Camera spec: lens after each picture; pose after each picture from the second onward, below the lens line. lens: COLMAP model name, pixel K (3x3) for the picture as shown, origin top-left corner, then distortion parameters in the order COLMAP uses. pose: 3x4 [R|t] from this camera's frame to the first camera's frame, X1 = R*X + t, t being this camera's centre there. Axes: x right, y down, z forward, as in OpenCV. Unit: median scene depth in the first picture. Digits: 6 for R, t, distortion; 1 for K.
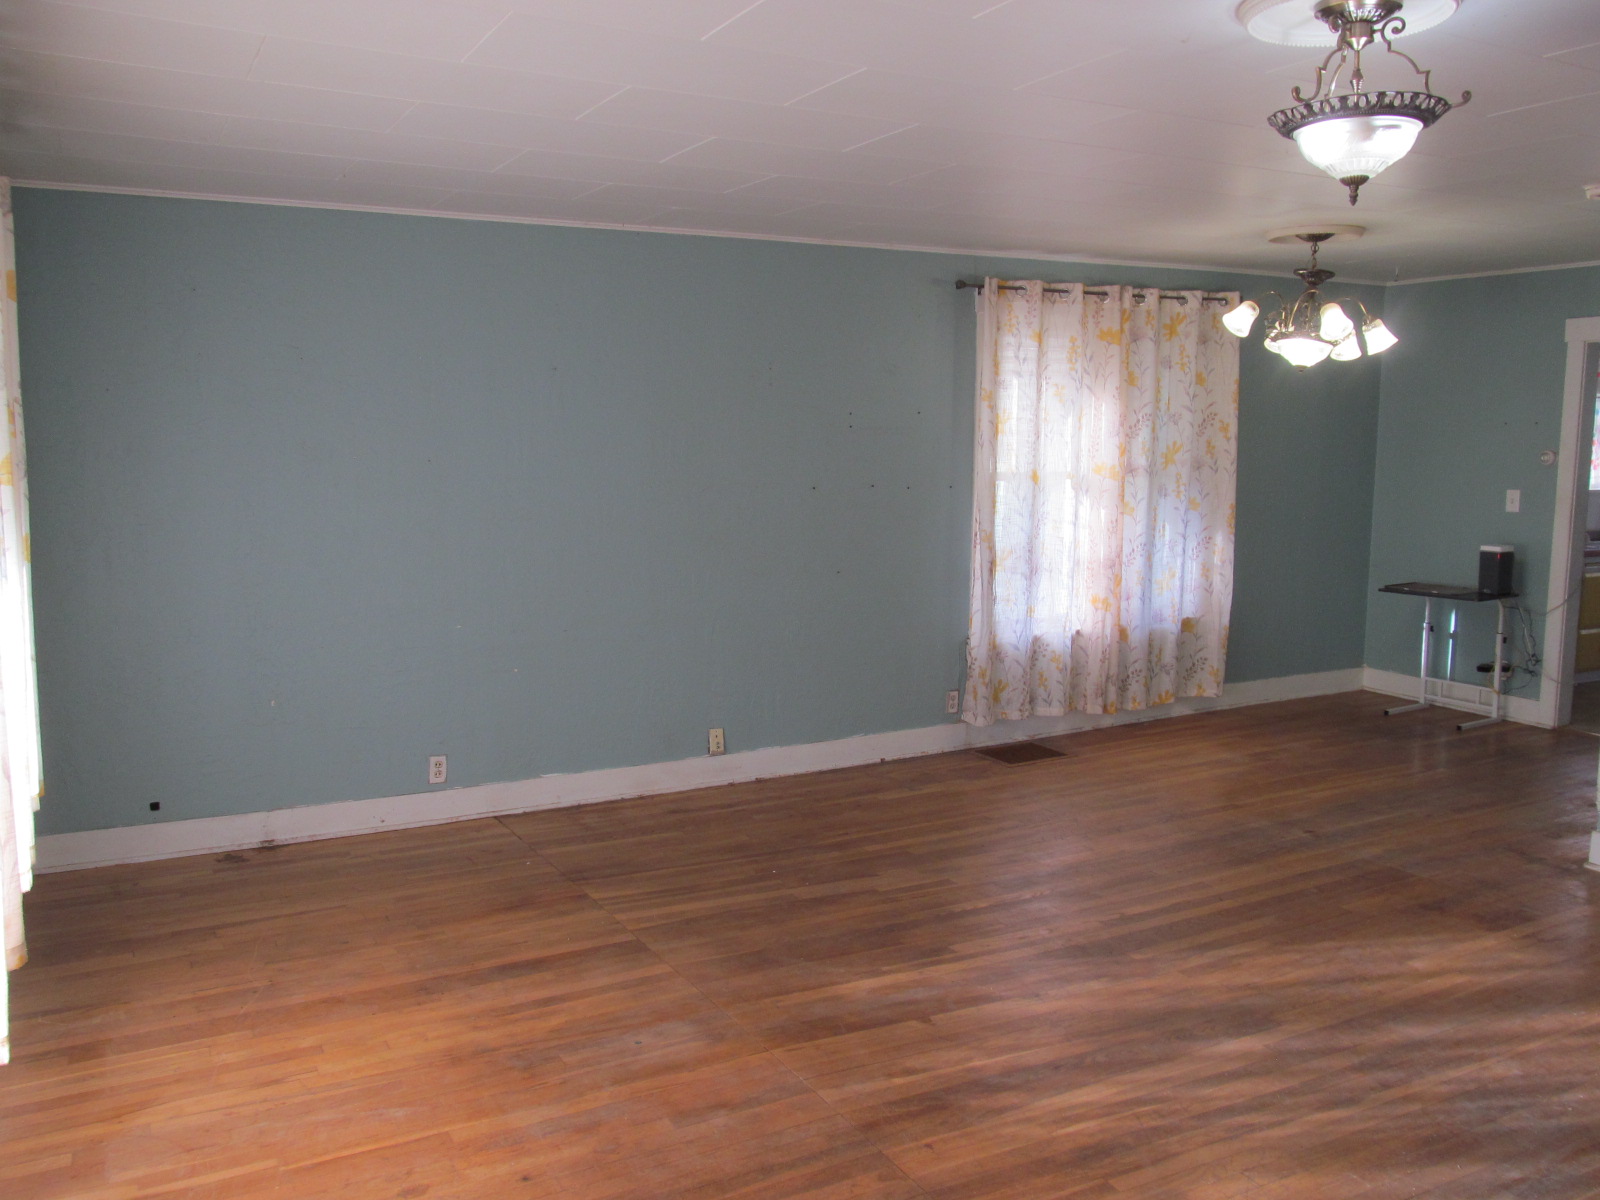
lens RADIAL K [[1324.0, 0, 812.5], [0, 1324.0, 600.6], [0, 0, 1]] dist [-0.070147, 0.033984]
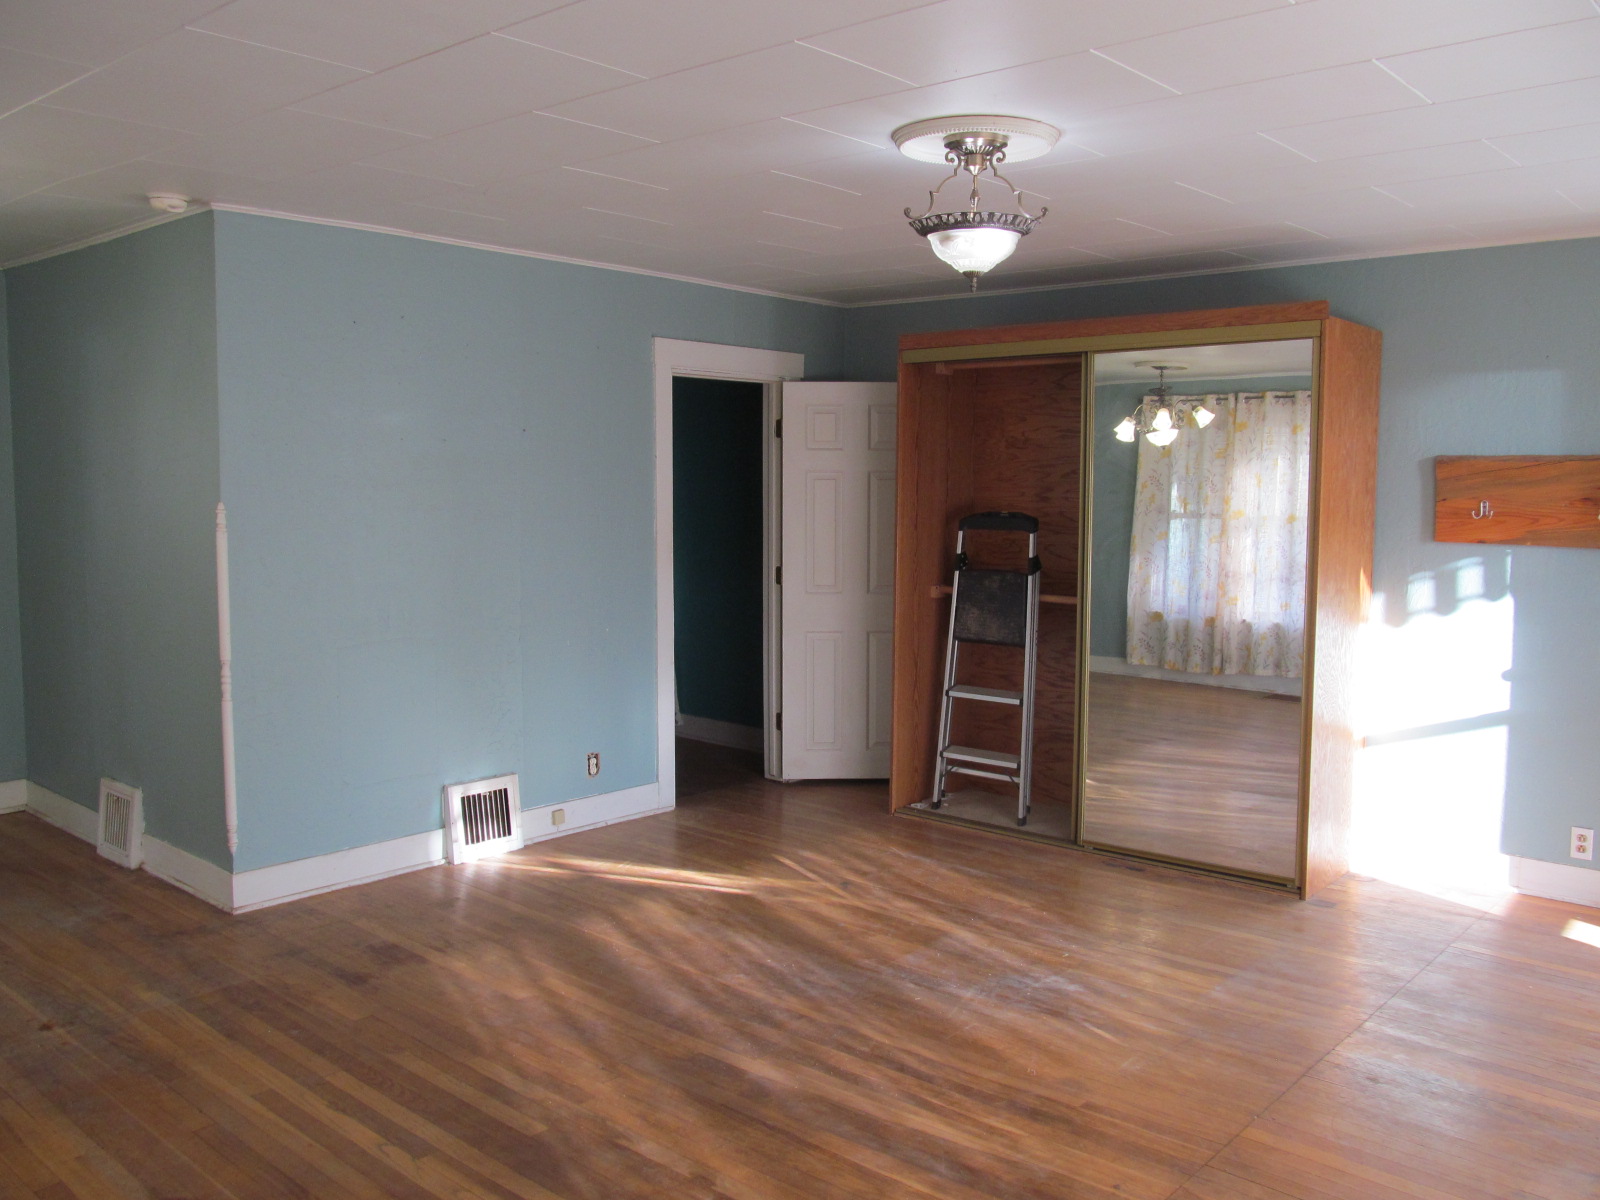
lens RADIAL K [[1324.0, 0, 812.9], [0, 1324.0, 595.8], [0, 0, 1]] dist [-0.070147, 0.033984]
pose [[-0.345827, -0.096493, 0.933323, -0.440265], [0.112308, 0.983290, 0.143273, -0.118808], [-0.931553, 0.154368, -0.329211, 0.908270]]
